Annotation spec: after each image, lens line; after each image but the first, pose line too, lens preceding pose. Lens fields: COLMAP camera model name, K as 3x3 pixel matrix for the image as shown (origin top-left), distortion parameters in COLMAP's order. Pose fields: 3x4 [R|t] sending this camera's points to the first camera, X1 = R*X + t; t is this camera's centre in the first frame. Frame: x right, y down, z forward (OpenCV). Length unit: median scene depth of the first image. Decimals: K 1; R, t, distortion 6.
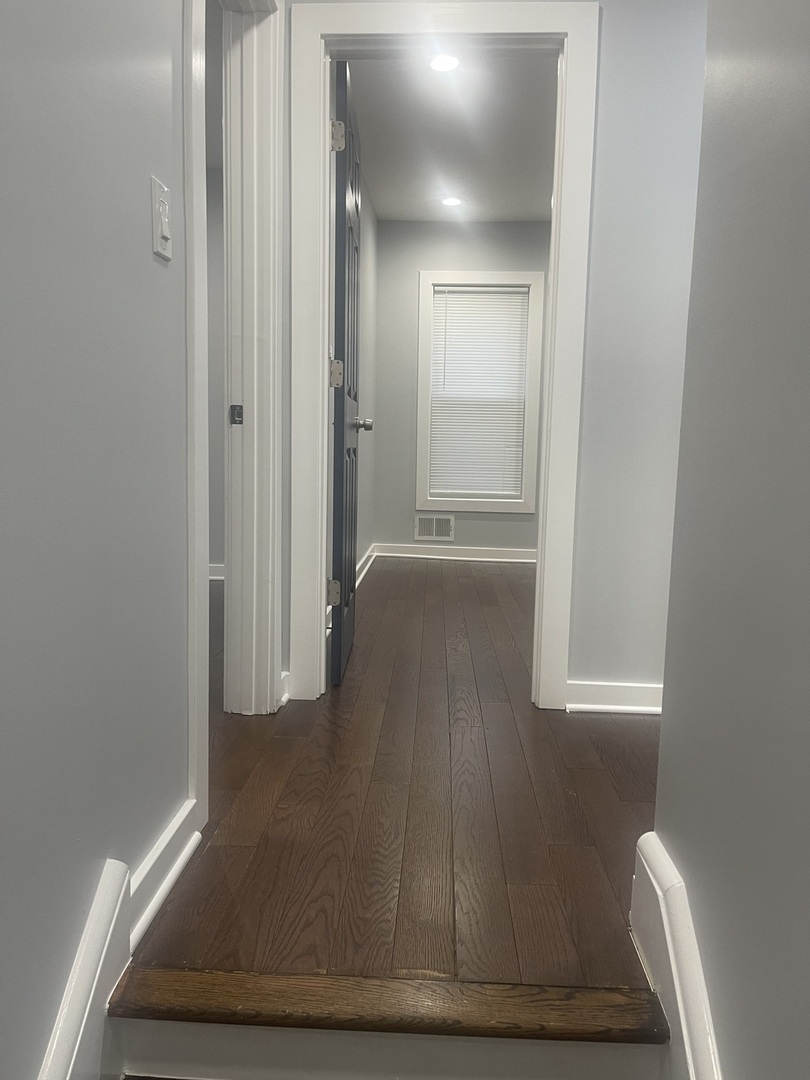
lens RADIAL K [[806.6, 0, 405.0], [0, 806.6, 540.0], [0, 0, 1]] dist [0.058144, -0.076358]
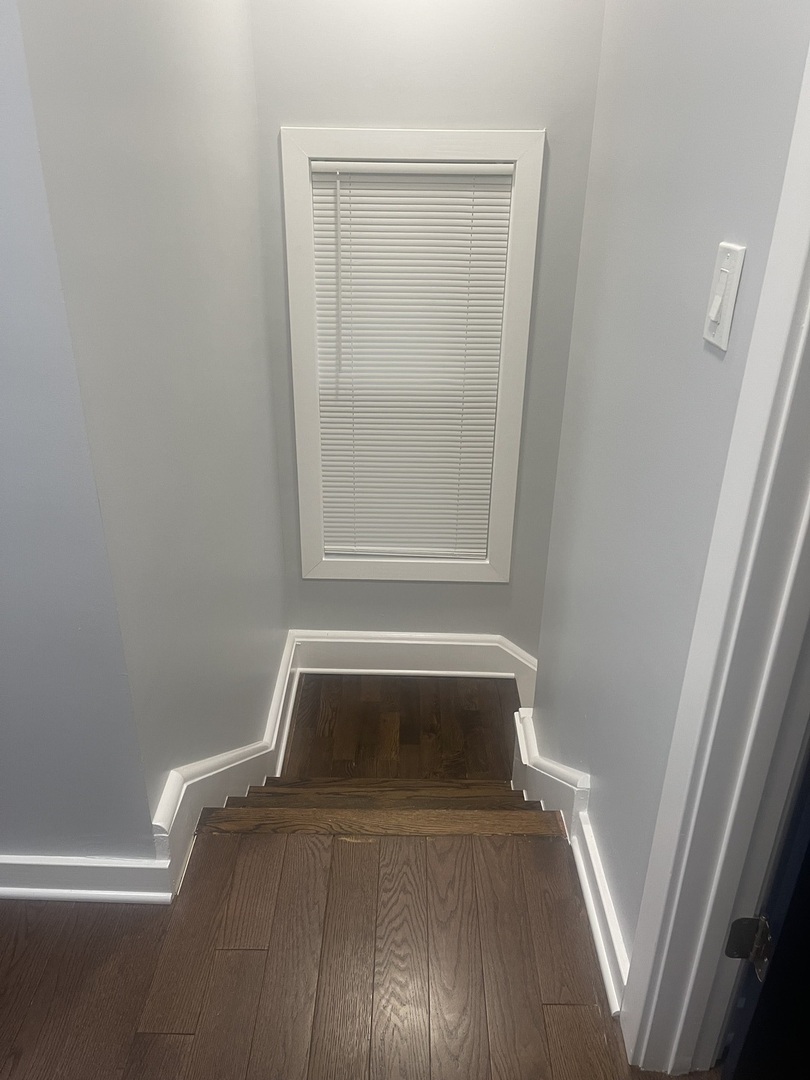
lens RADIAL K [[806.6, 0, 405.0], [0, 806.6, 540.0], [0, 0, 1]] dist [0.058144, -0.076358]
pose [[-0.998374, -0.014018, -0.055257, 0.022489], [-0.041758, 0.839675, 0.541481, -0.610215], [0.038807, 0.542908, -0.838895, 1.764532]]
